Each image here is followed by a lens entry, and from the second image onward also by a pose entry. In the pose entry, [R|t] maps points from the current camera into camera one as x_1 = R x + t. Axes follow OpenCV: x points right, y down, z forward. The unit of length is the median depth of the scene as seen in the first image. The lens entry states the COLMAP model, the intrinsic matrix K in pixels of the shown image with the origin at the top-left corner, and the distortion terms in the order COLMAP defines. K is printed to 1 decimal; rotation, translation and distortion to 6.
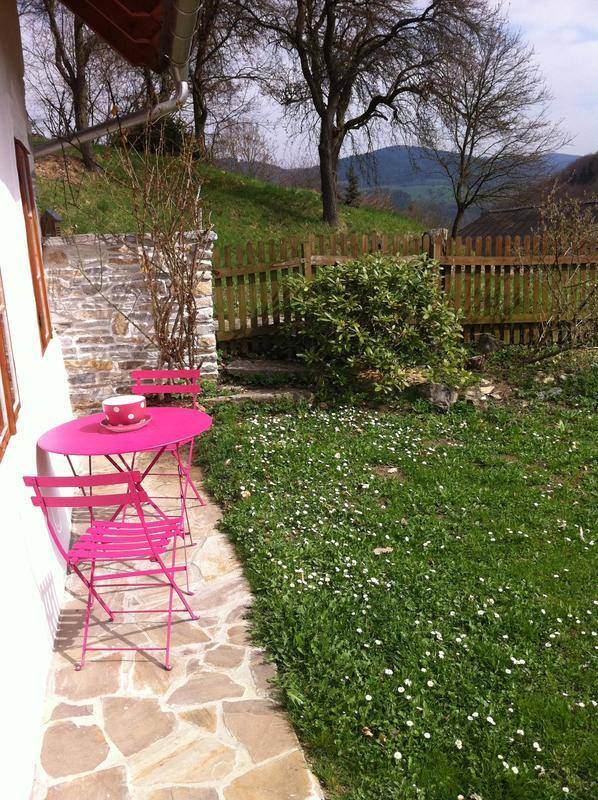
lens RADIAL K [[770.6, 0, 299.0], [0, 770.6, 400.0], [0, 0, 1]] dist [0.001812, 0.334985]
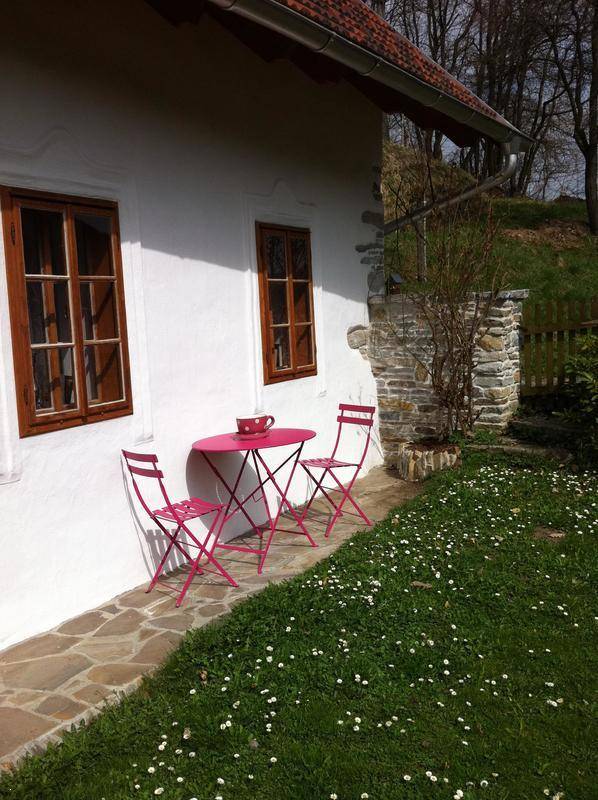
lens RADIAL K [[751.8, 0, 299.0], [0, 751.8, 400.0], [0, 0, 1]] dist [0.106261, -0.172820]
pose [[0.771521, 0.097477, -0.628692, 0.336119], [-0.143363, 0.989414, -0.022527, -0.005718], [0.619841, 0.107511, 0.777328, 0.023823]]
